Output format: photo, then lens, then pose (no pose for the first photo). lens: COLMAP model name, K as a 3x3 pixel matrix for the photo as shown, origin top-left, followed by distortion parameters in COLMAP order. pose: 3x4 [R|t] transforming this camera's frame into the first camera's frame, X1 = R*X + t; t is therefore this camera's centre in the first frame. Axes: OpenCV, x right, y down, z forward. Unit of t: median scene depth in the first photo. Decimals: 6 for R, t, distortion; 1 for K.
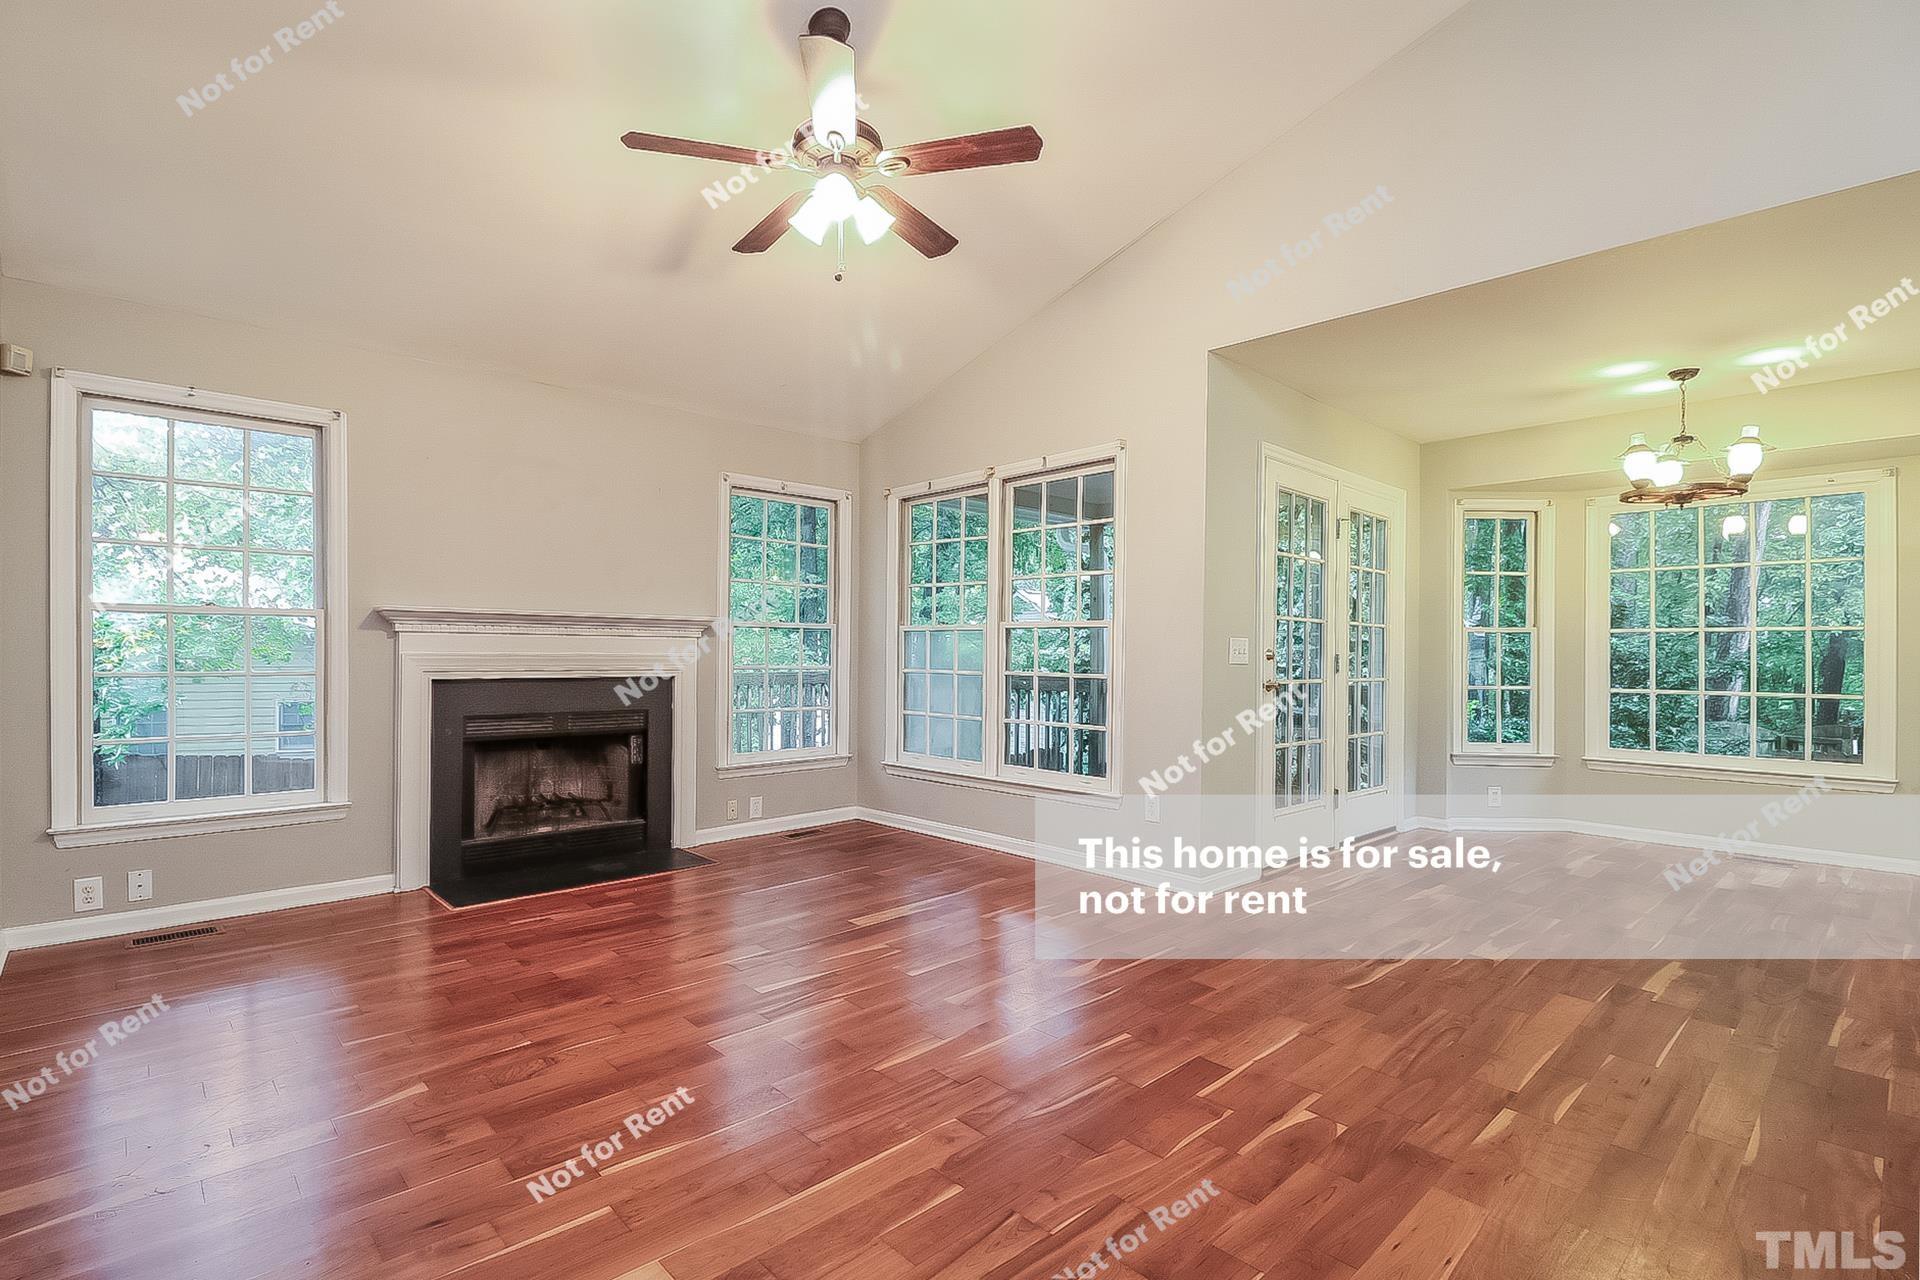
lens RADIAL K [[889.2, 0, 964.1], [0, 889.2, 651.0], [0, 0, 1]] dist [0.012465, -0.004663]
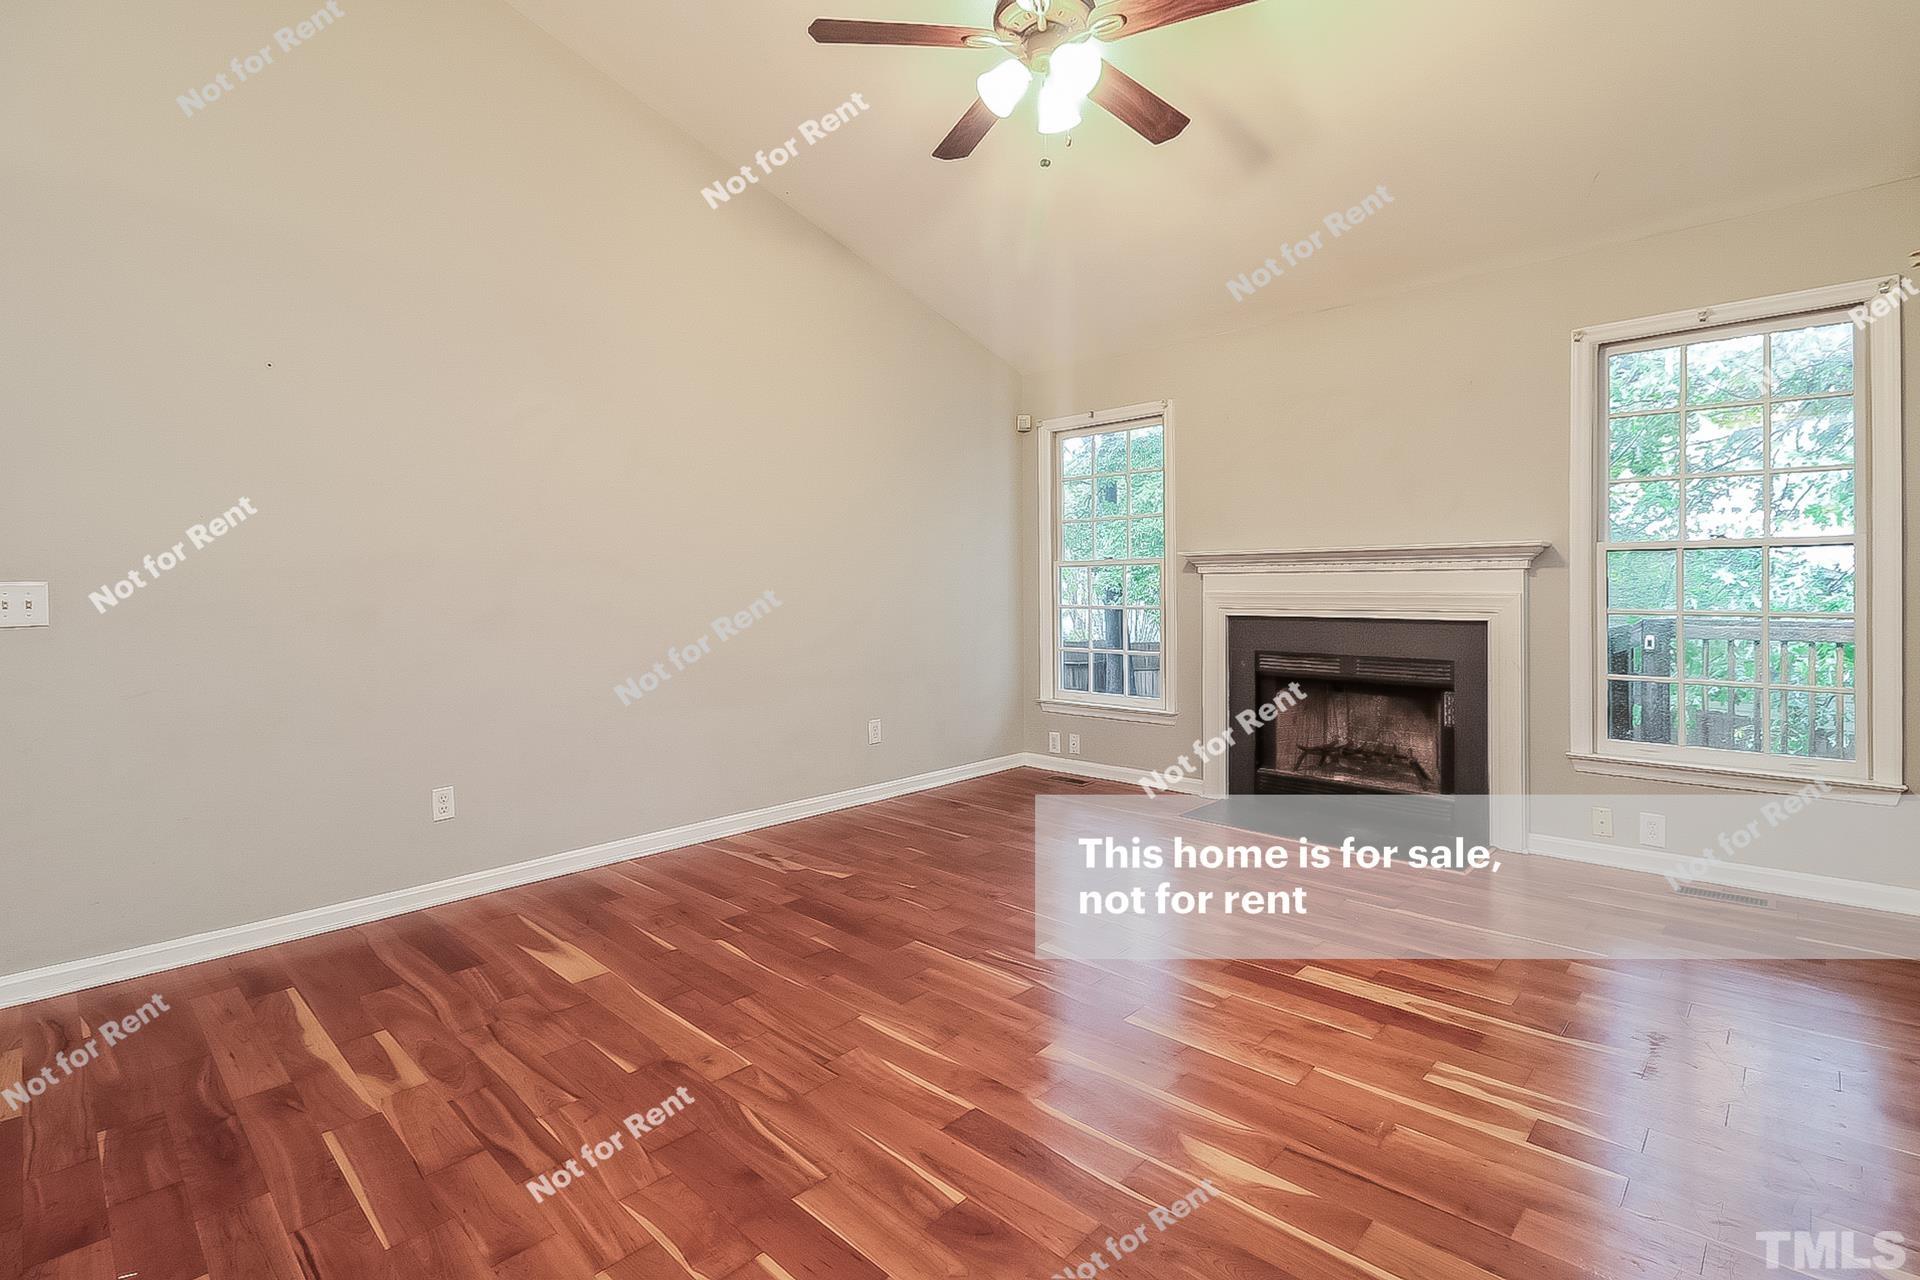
lens RADIAL K [[889.2, 0, 941.3], [0, 889.2, 585.5], [0, 0, 1]] dist [0.012465, -0.004663]
pose [[0.043500, -0.010288, -0.999000, 0.512679], [0.006902, 0.999926, -0.009997, 0.003121], [0.999030, -0.006460, 0.043568, 0.605393]]
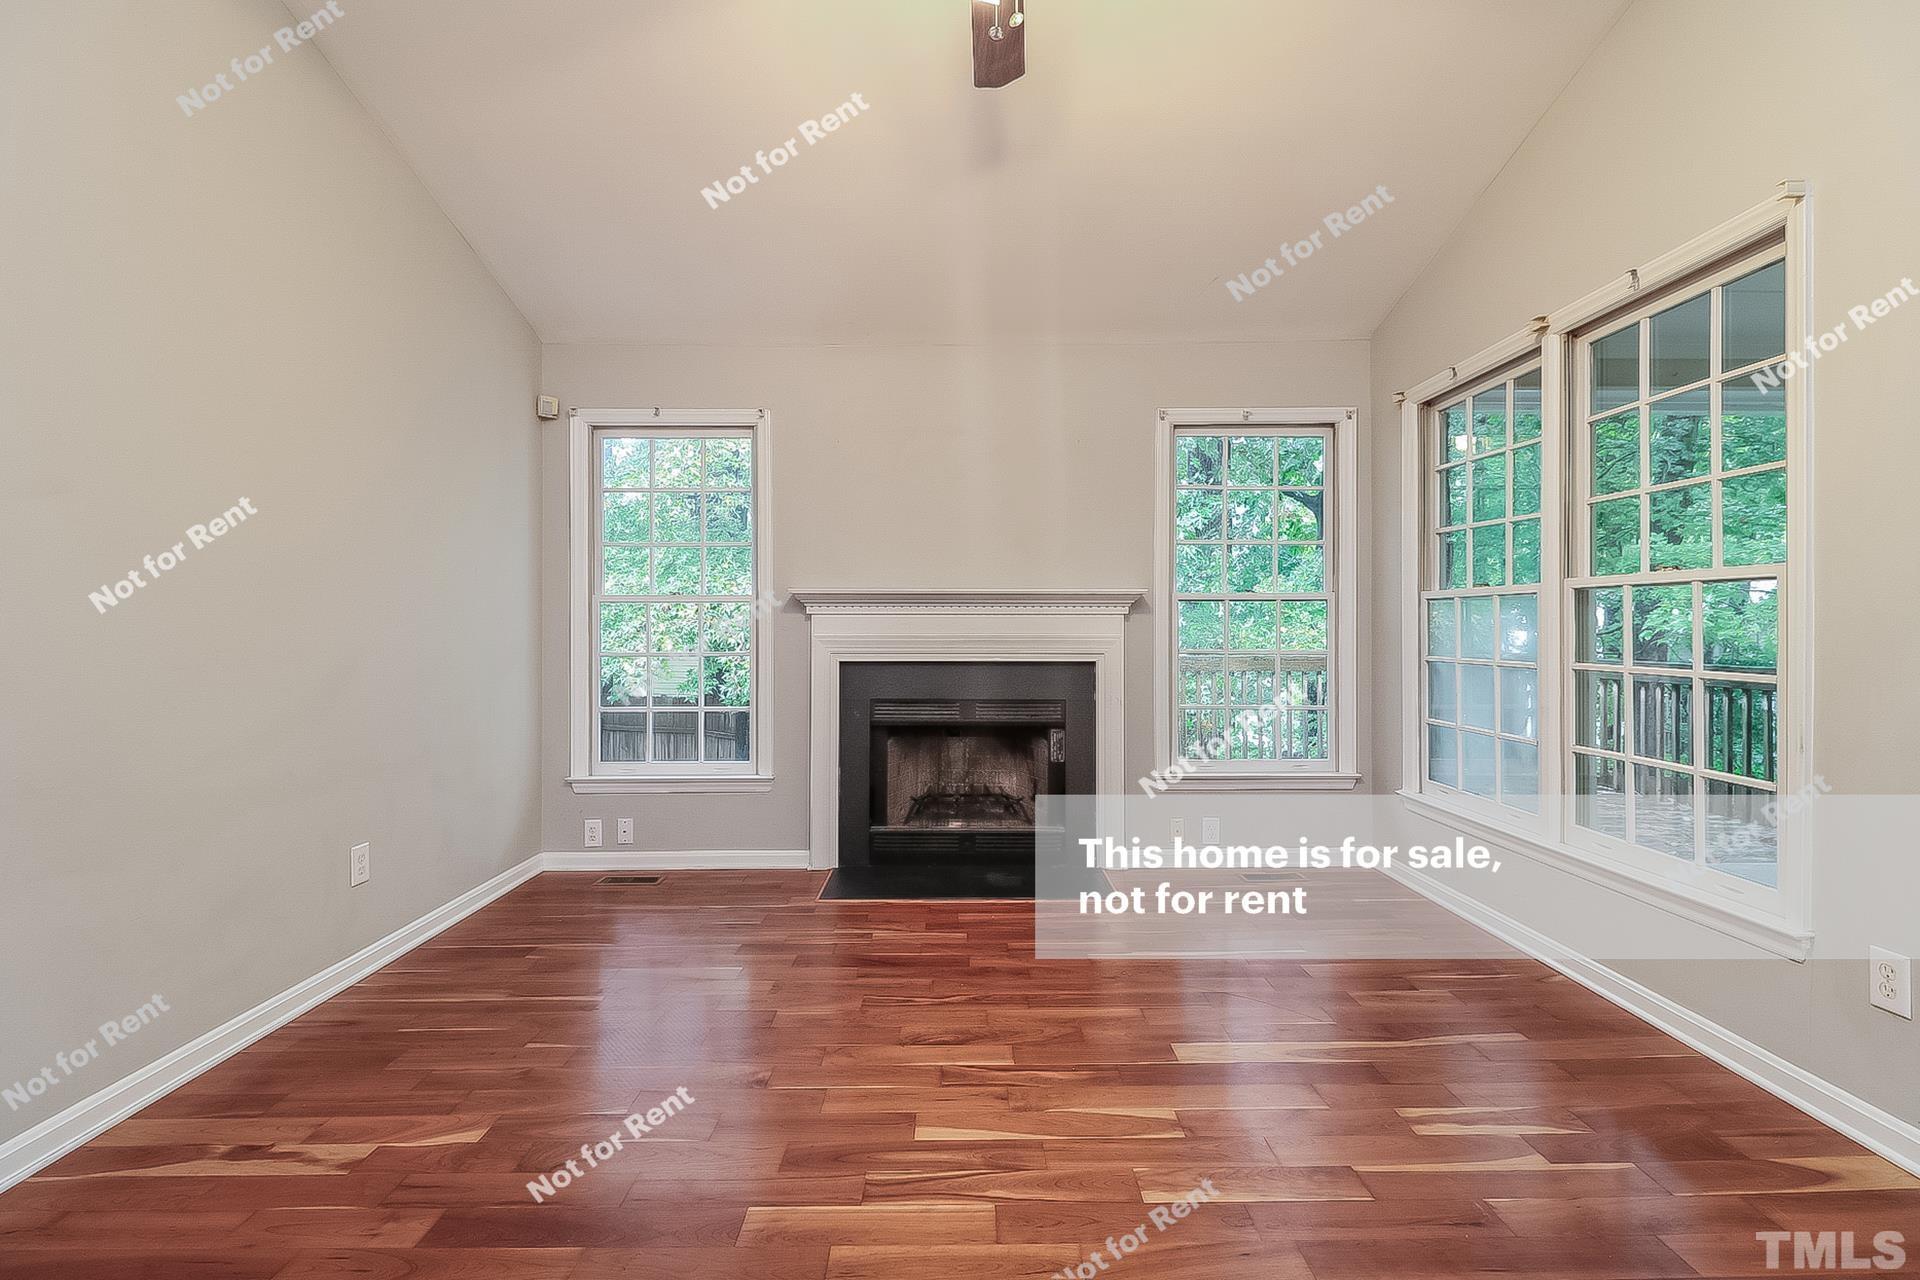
lens RADIAL K [[889.2, 0, 963.1], [0, 889.2, 617.2], [0, 0, 1]] dist [0.012465, -0.004663]
pose [[0.730894, -0.015811, -0.682308, 0.188581], [0.006558, 0.999848, -0.016143, -0.000478], [0.682460, 0.007324, 0.730887, 0.373236]]
